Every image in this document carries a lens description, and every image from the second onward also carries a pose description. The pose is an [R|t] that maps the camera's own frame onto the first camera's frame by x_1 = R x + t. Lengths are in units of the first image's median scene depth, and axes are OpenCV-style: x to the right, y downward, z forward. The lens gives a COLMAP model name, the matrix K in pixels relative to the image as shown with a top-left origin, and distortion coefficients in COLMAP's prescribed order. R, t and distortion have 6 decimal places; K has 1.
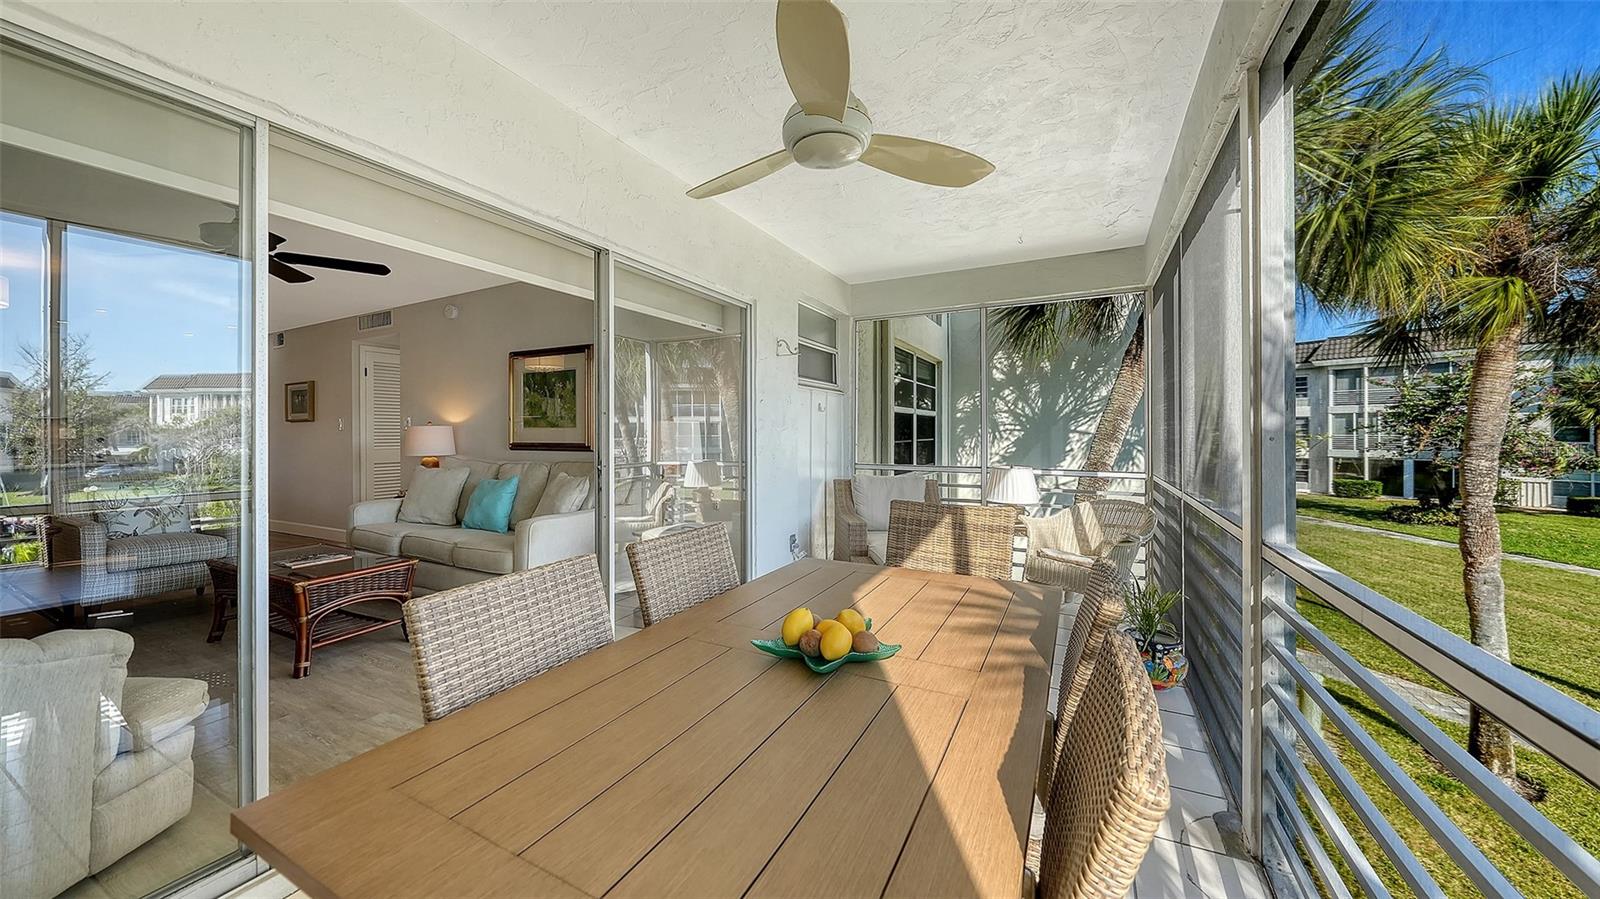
lens RADIAL K [[565.7, 0, 817.5], [0, 565.7, 427.4], [0, 0, 1]] dist [0.000746, -0.001298]
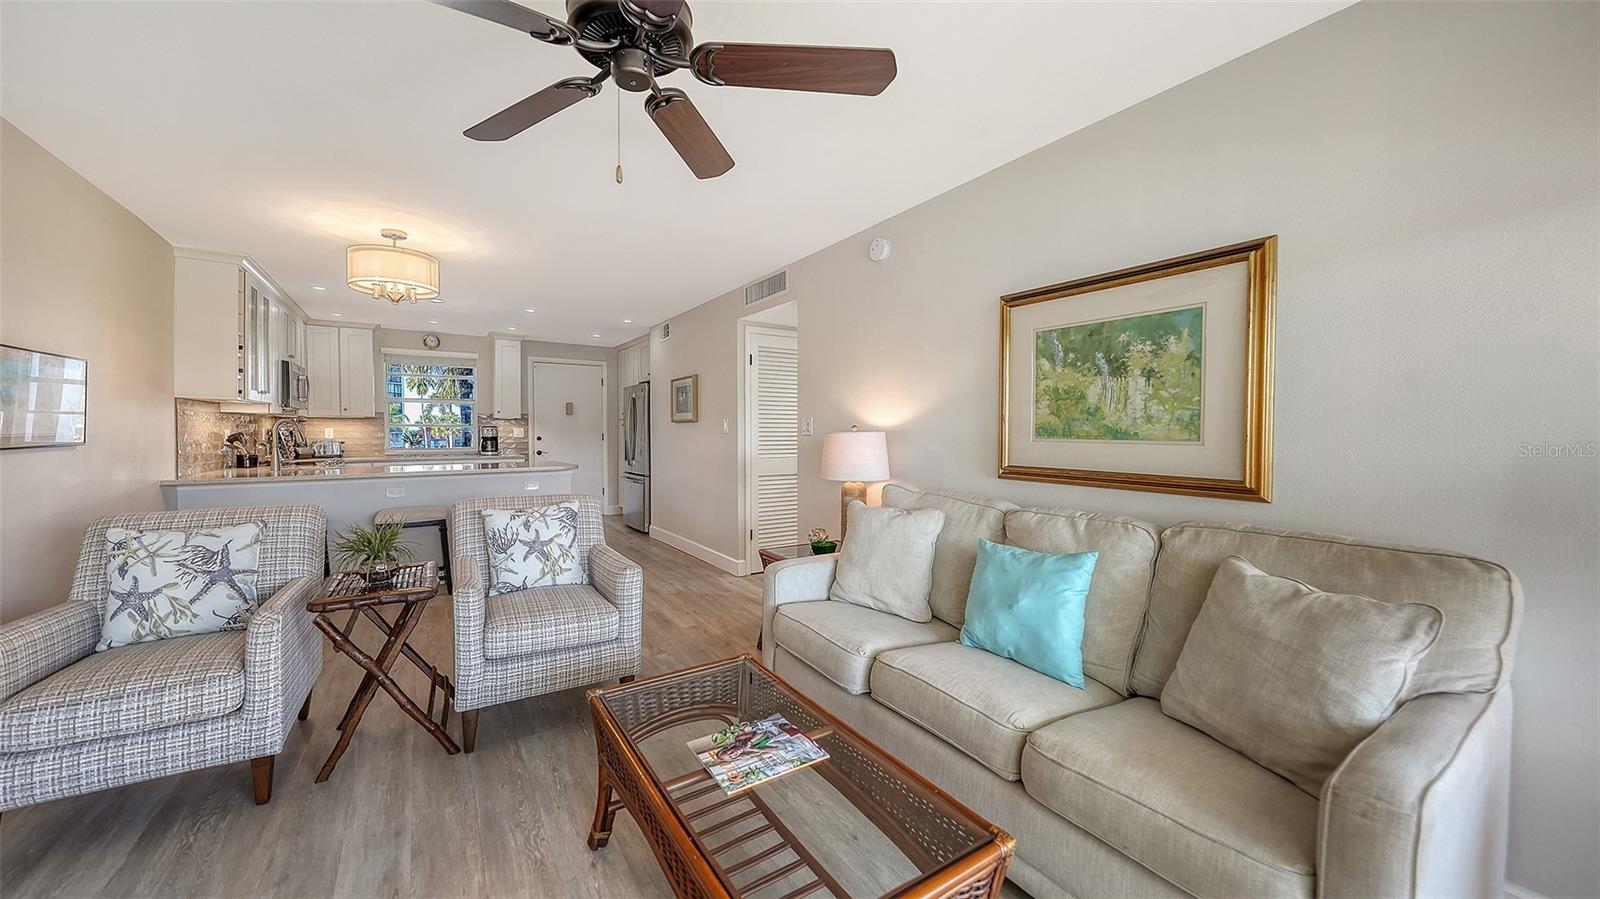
lens RADIAL K [[565.7, 0, 755.2], [0, 565.7, 438.4], [0, 0, 1]] dist [0.000746, -0.001298]
pose [[0.836911, 0.015871, -0.547109, -0.468086], [-0.001057, 0.999625, 0.027380, -0.013909], [0.547338, -0.022336, 0.836614, 0.446077]]
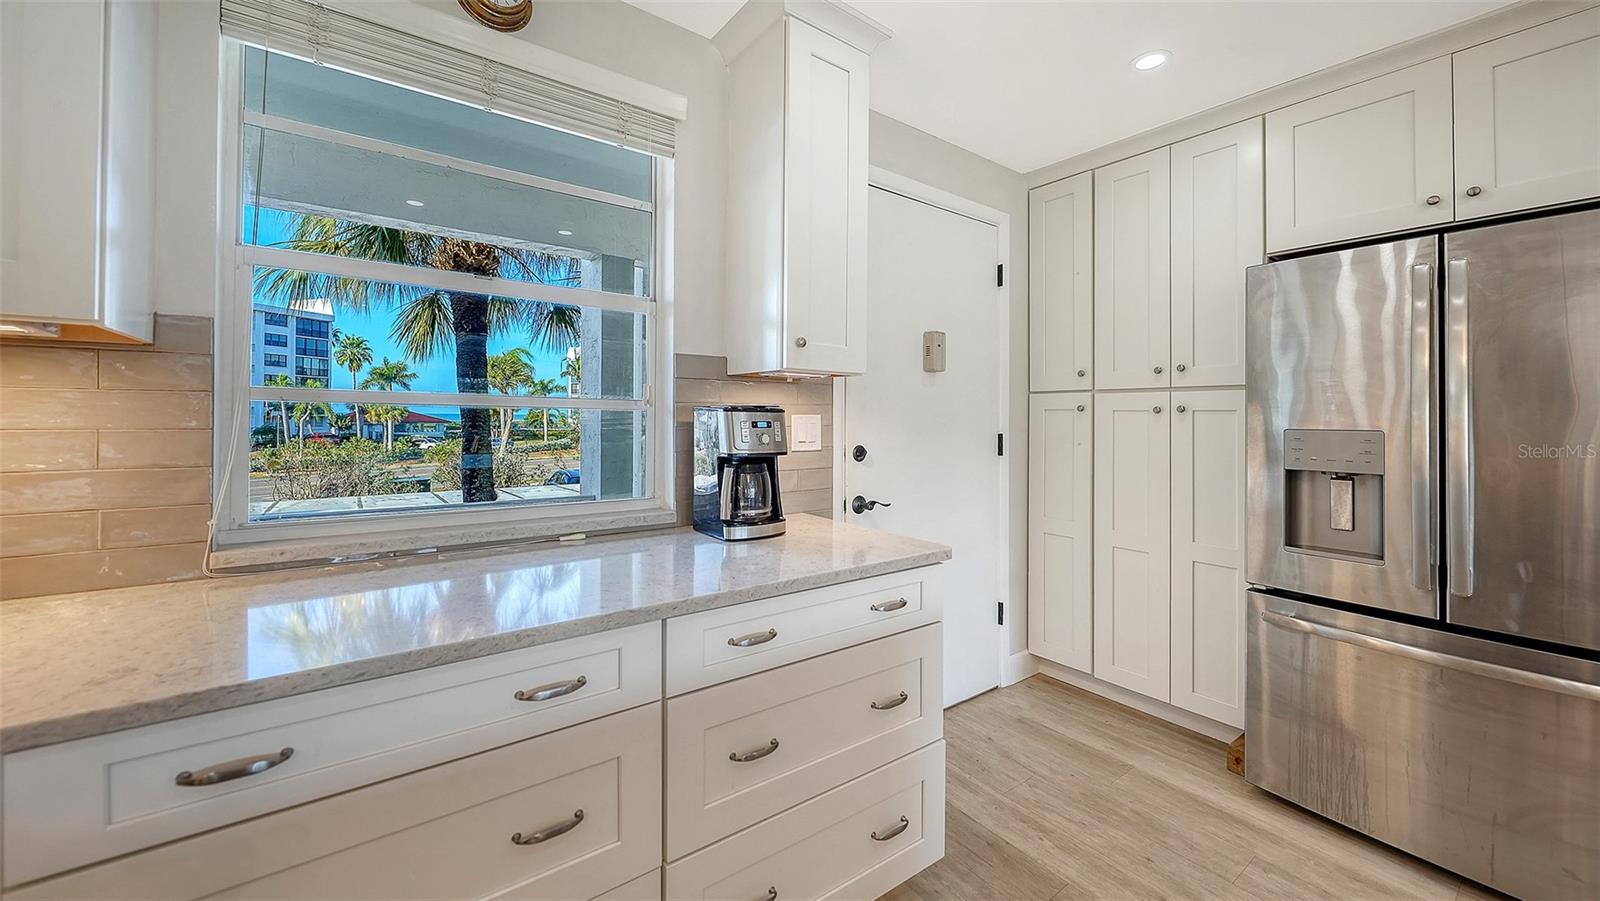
lens RADIAL K [[606.1, 0, 812.0], [0, 606.1, 411.9], [0, 0, 1]] dist [-0.012354, -0.000043]
pose [[0.896354, 0.011830, -0.443181, -1.489923], [-0.011054, 0.999930, 0.004334, -0.004735], [0.443201, 0.001014, 0.896422, 0.920976]]
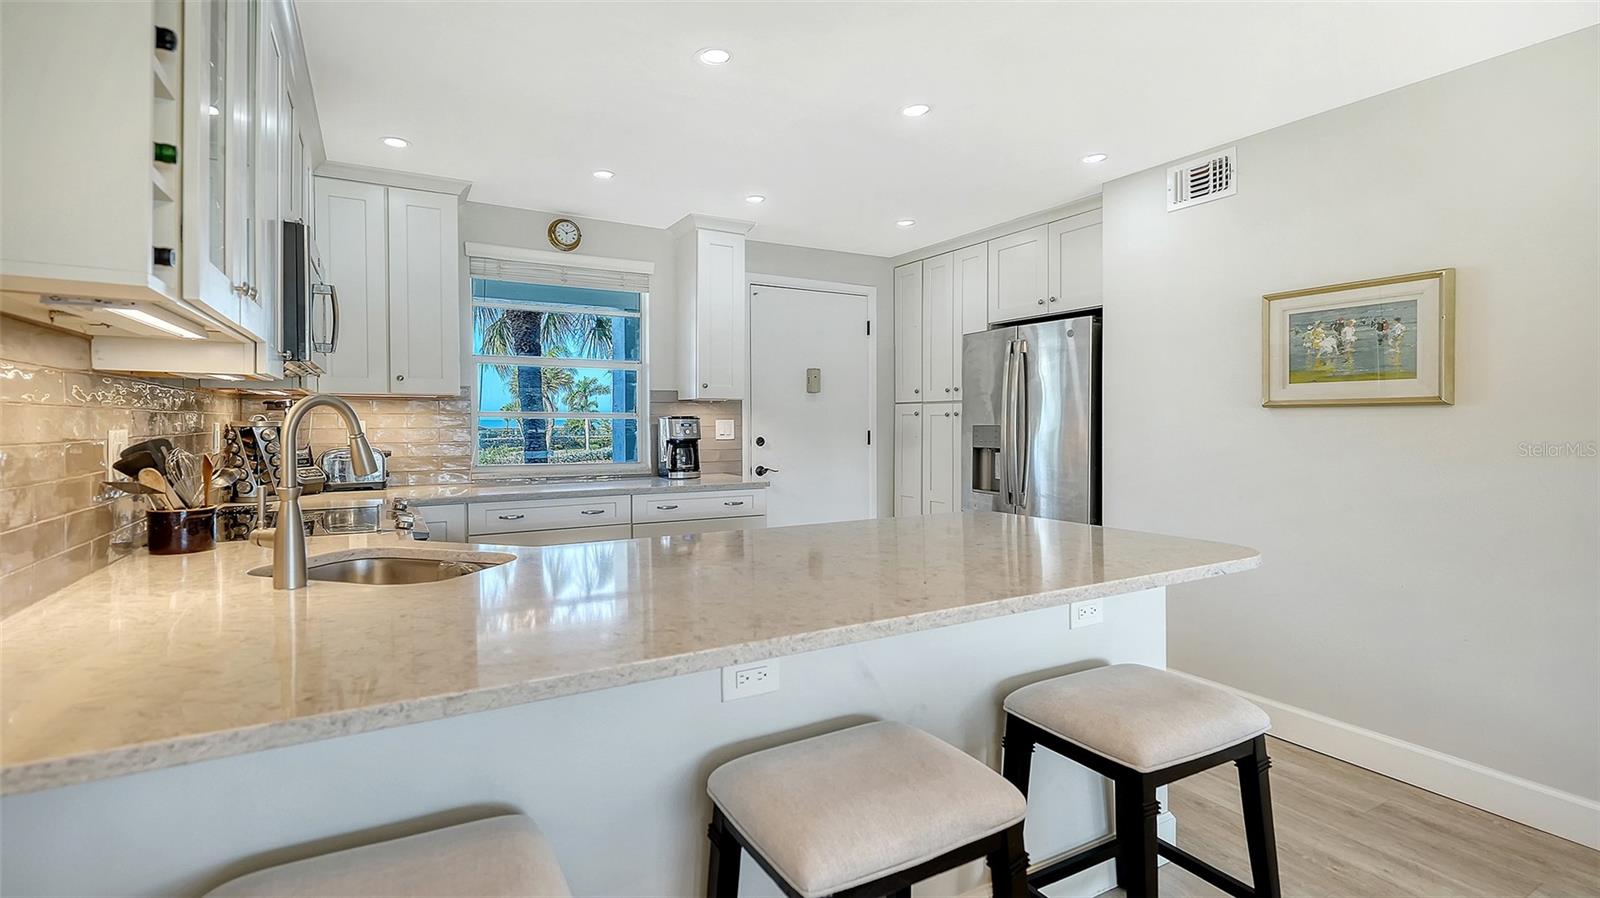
lens RADIAL K [[728.2, 0, 801.6], [0, 728.2, 422.3], [0, 0, 1]] dist [-0.026583, 0.000084]
pose [[0.832737, 0.008795, -0.553600, -1.132239], [-0.000140, 0.999877, 0.015675, -0.011460], [0.553669, -0.012975, 0.832635, 0.618561]]
